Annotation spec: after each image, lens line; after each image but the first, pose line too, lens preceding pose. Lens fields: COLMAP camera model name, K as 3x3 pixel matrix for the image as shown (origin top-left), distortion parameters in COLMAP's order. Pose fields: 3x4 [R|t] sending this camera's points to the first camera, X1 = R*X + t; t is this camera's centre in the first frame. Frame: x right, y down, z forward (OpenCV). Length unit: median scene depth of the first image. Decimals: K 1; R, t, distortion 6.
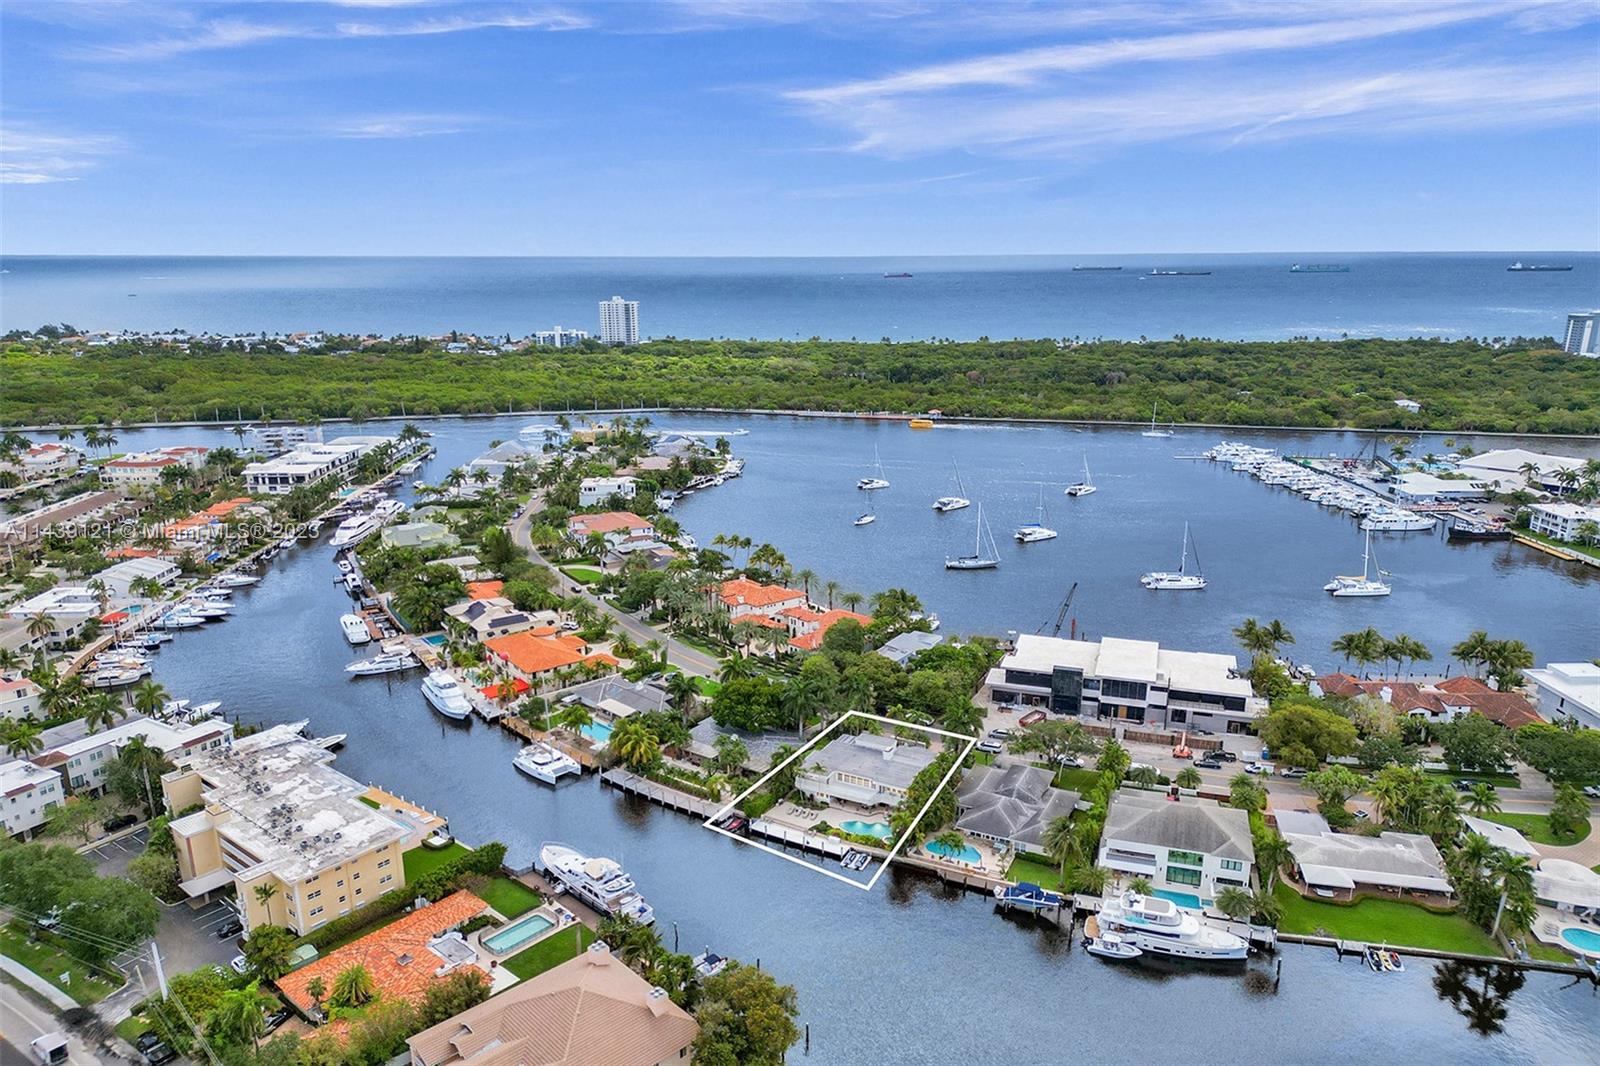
lens RADIAL K [[1163.4, 0, 800.0], [0, 1163.4, 533.0], [0, 0, 1]] dist [0.060853, -0.005792]
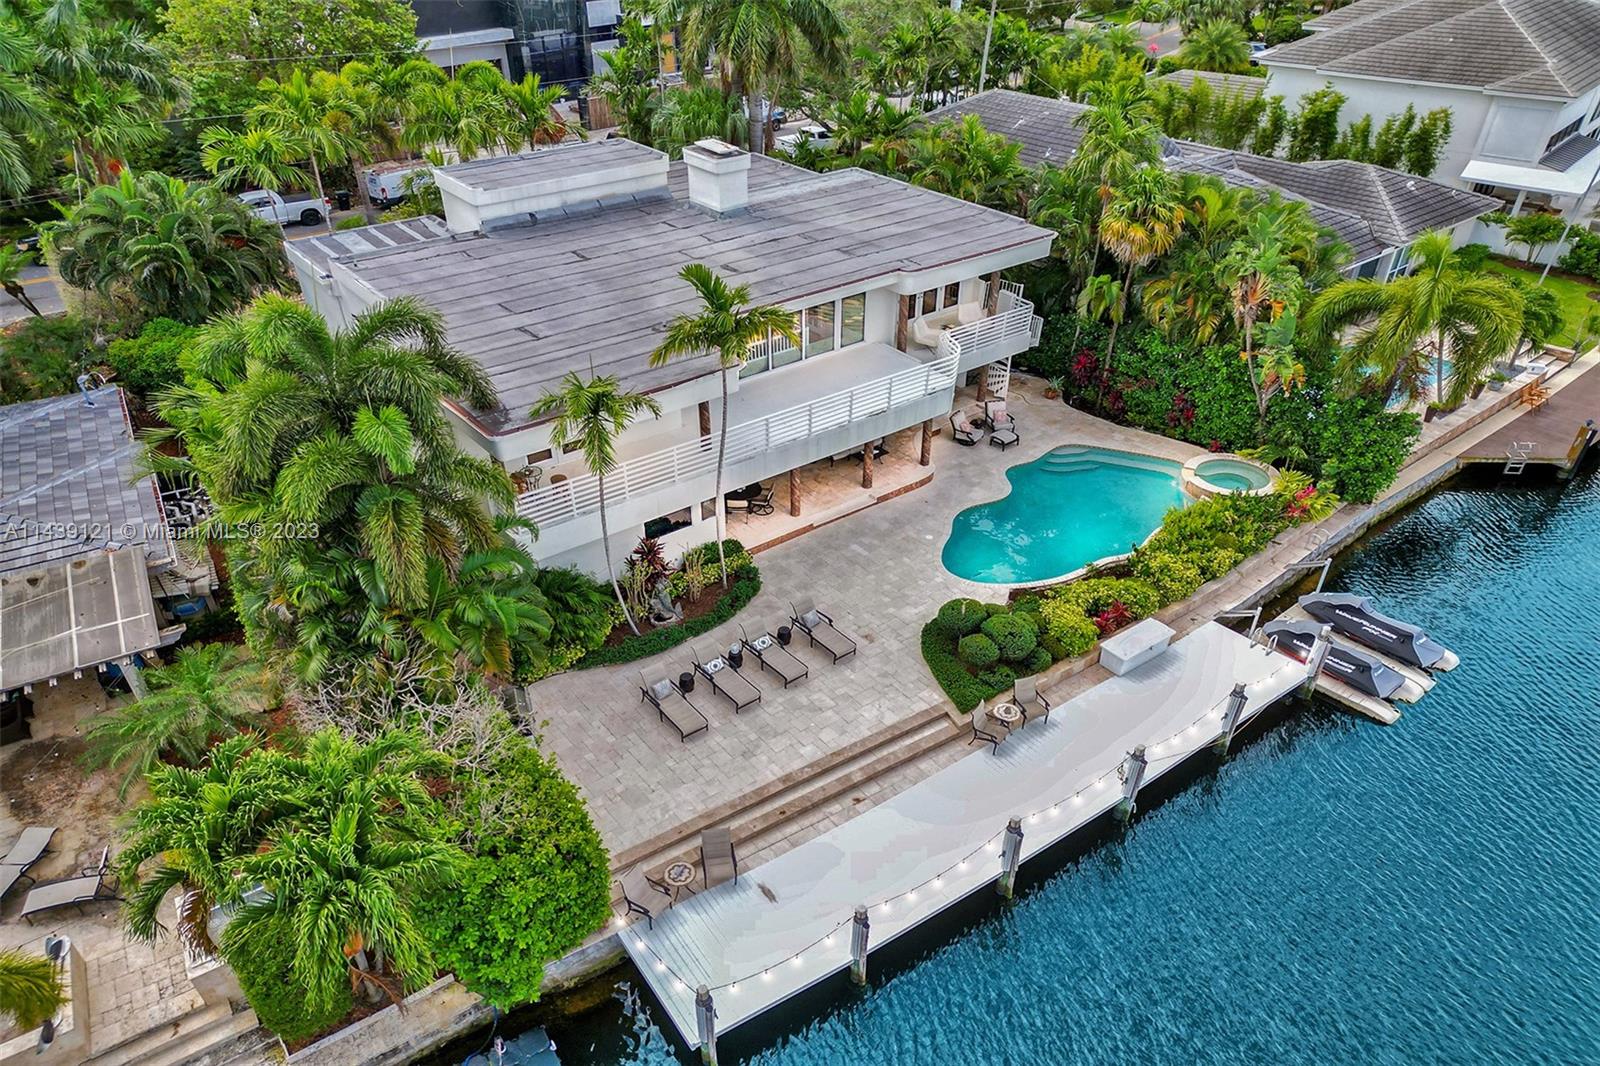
lens RADIAL K [[1163.4, 0, 800.0], [0, 1163.4, 533.0], [0, 0, 1]] dist [0.060853, -0.005792]
pose [[0.410160, -0.467475, 0.783094, -0.084162], [0.227238, 0.883946, 0.408659, 0.148174], [-0.883251, 0.010333, 0.468787, 0.807526]]
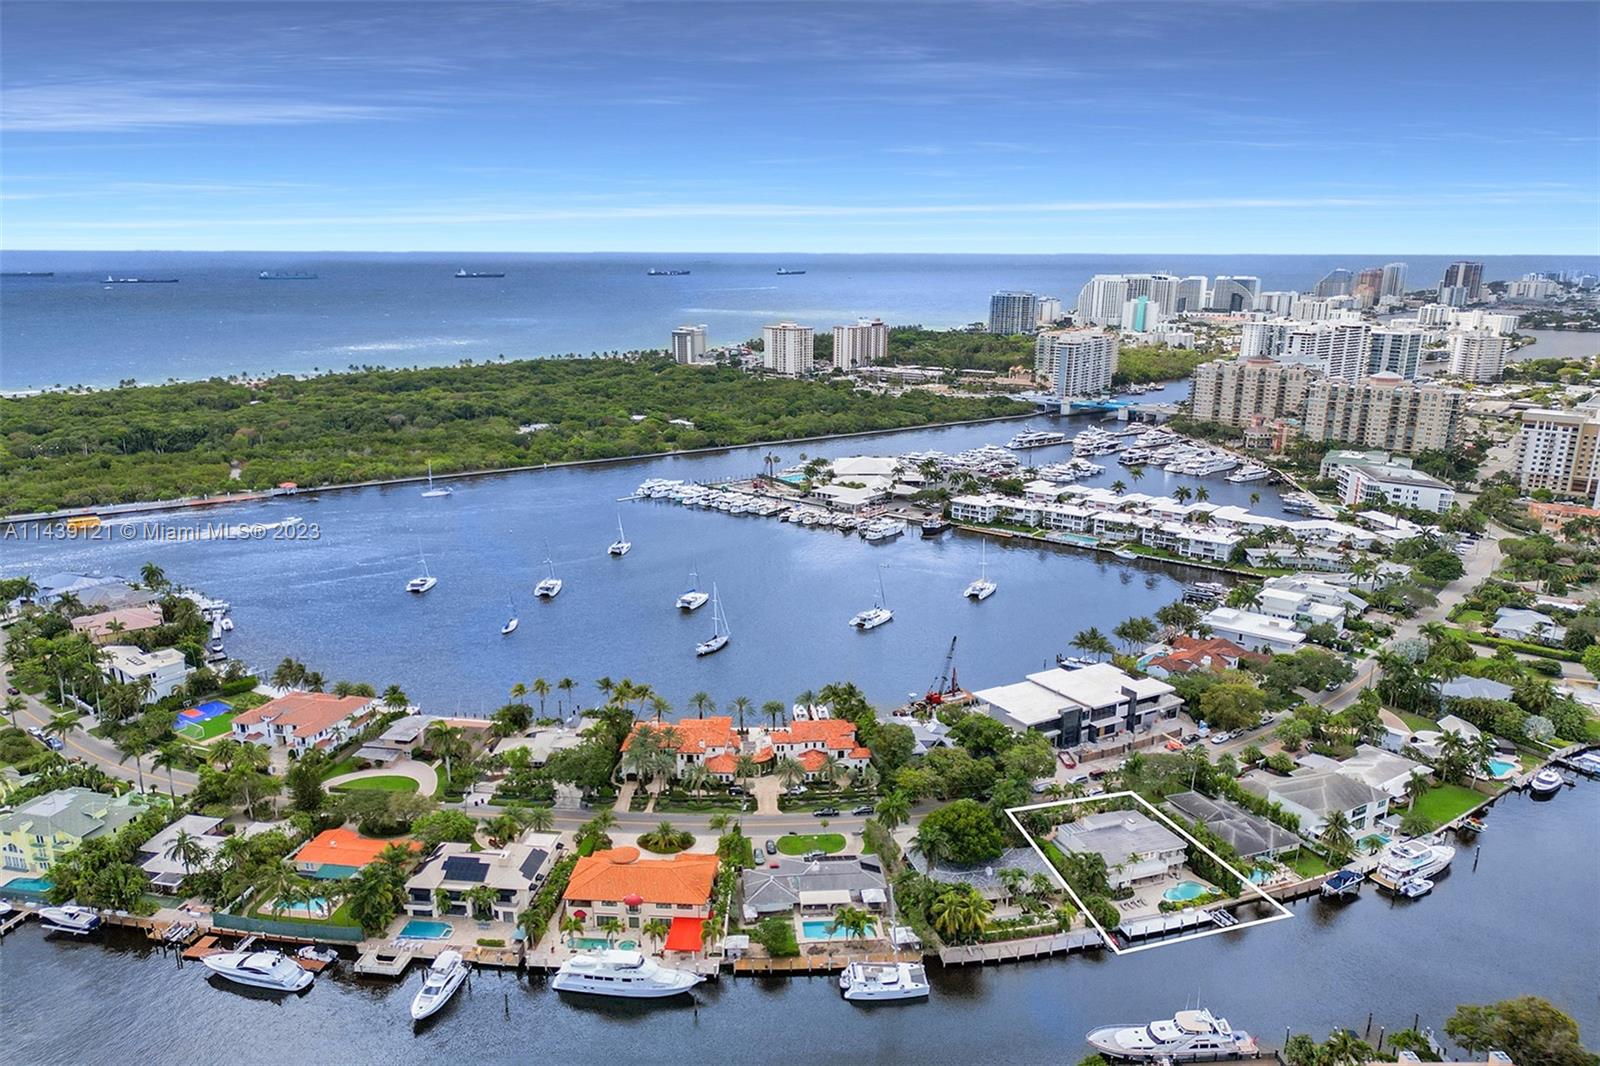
lens RADIAL K [[1165.8, 0, 793.9], [0, 1165.8, 600.8], [0, 0, 1]] dist [0.059554, -0.047728]
pose [[0.650514, -0.217736, 0.727615, -0.806125], [0.177214, 0.975095, 0.133358, -0.201246], [-0.738531, 0.042192, 0.672899, 0.427061]]
